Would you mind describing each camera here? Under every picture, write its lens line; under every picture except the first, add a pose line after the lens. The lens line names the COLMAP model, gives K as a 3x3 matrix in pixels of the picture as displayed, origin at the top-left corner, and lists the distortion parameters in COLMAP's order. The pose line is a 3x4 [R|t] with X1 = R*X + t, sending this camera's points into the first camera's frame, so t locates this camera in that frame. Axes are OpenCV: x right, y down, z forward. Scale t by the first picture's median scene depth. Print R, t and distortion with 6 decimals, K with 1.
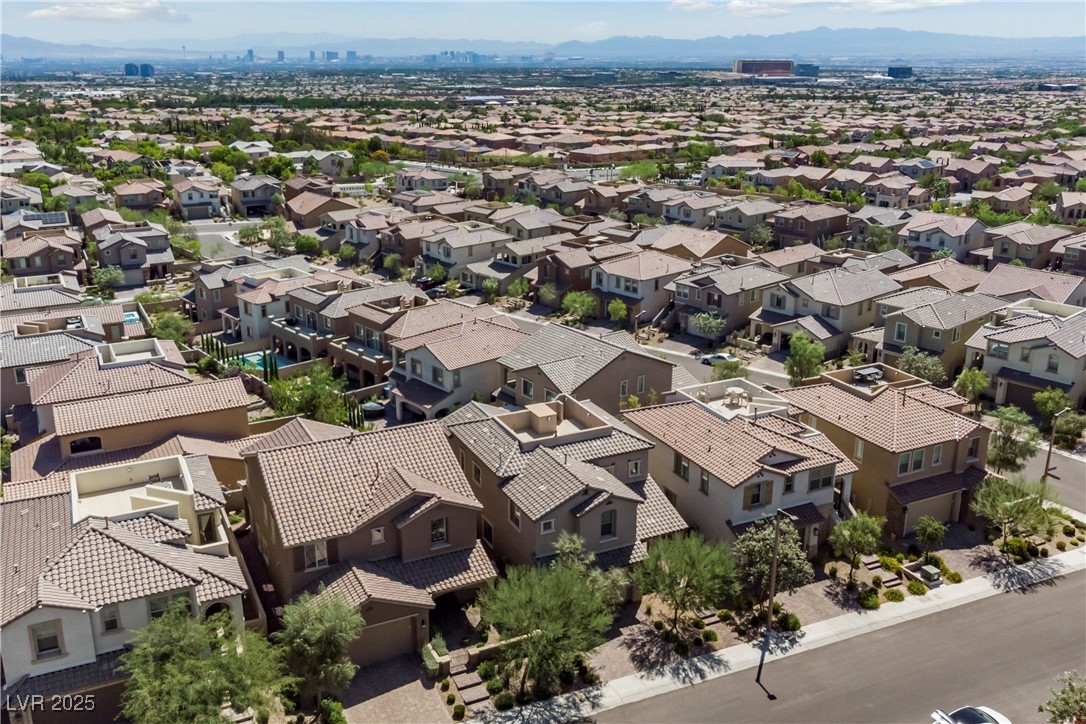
lens RADIAL K [[968.8, 0, 543.0], [0, 968.8, 362.0], [0, 0, 1]] dist [0.018852, -0.013959]
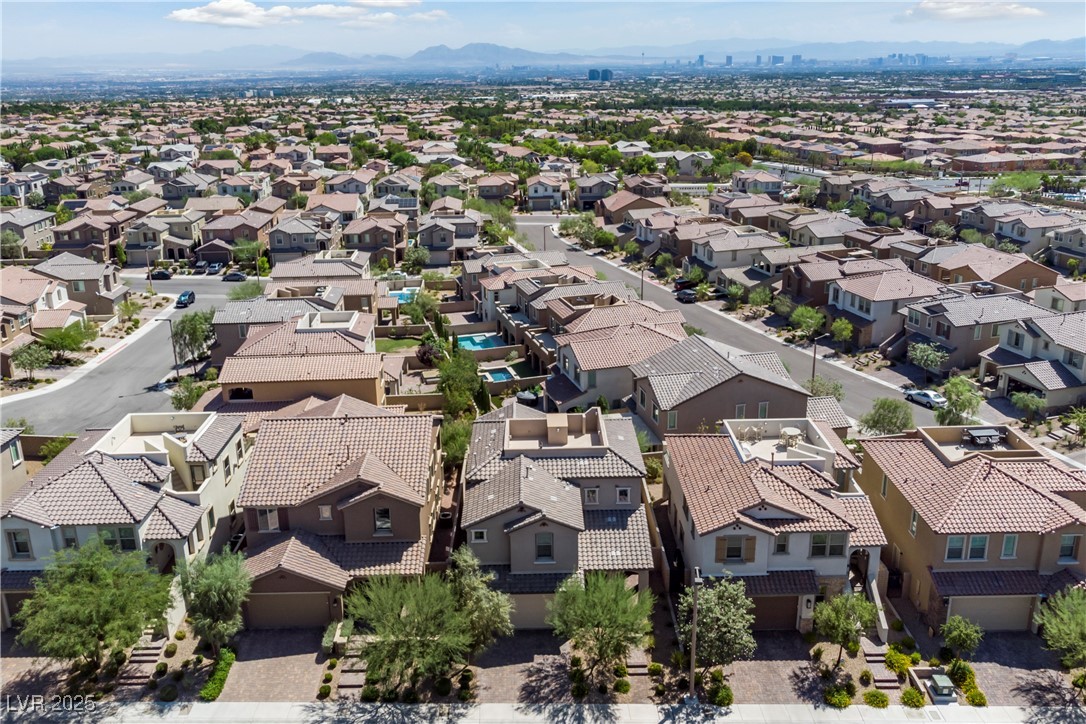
lens RADIAL K [[924.0, 0, 543.0], [0, 924.0, 362.0], [0, 0, 1]] dist [0.007889, 0.002833]
pose [[0.904222, 0.120543, -0.409697, 0.168390], [-0.116435, 0.992579, 0.035064, -0.018888], [0.410883, 0.015998, 0.911548, 0.062092]]
